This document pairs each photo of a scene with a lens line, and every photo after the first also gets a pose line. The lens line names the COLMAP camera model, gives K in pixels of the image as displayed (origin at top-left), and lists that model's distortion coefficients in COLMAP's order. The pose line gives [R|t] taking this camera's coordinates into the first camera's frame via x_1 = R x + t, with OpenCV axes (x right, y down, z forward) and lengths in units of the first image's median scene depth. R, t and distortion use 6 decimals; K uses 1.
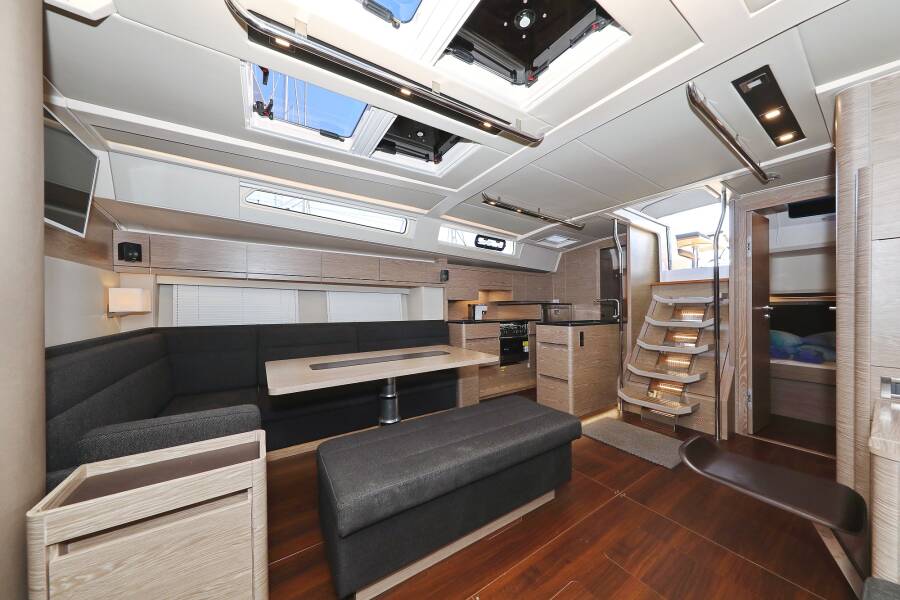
lens RADIAL K [[273.9, 0, 450.0], [0, 273.9, 300.0], [0, 0, 1]] dist [0.000515, 0.000047]
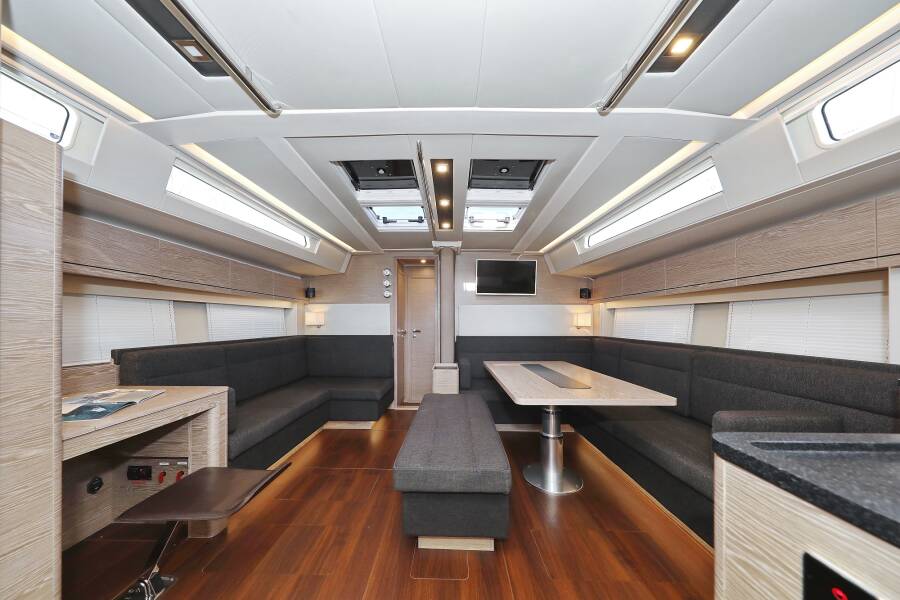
lens RADIAL K [[294.1, 0, 444.9], [0, 294.1, 322.1], [0, 0, 1]] dist [0.001522, 0.000055]
pose [[-0.560515, -0.003379, -0.828137, 0.470842], [0.018223, 0.999699, -0.016413, 0.014124], [0.827944, -0.024291, -0.560285, 0.669782]]
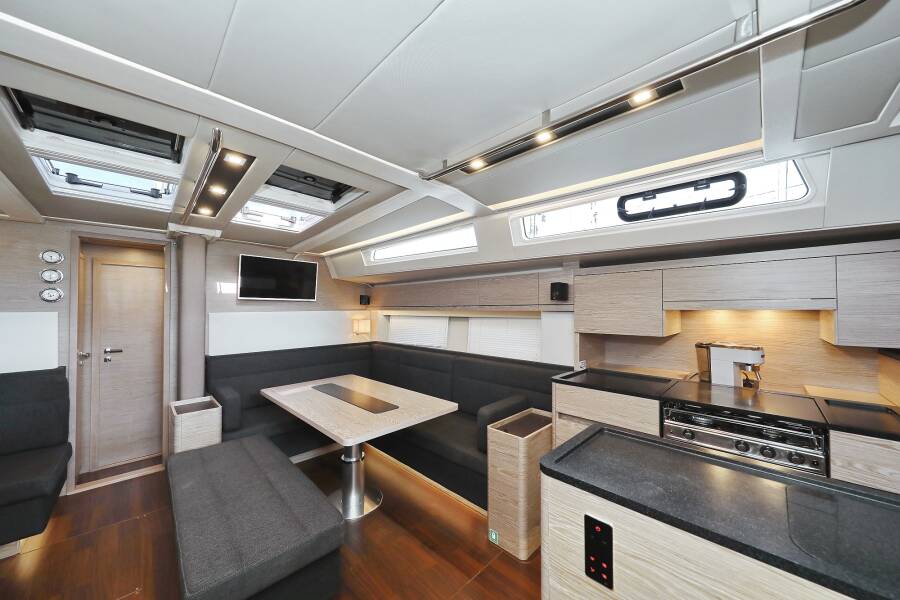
lens RADIAL K [[321.0, 0, 459.6], [0, 321.0, 304.7], [0, 0, 1]] dist [0.000942, 0.000187]
pose [[0.223988, -0.012702, -0.974509, 0.528748], [0.020670, 0.999752, -0.008280, -0.055933], [0.974373, -0.018288, 0.224195, 0.581311]]
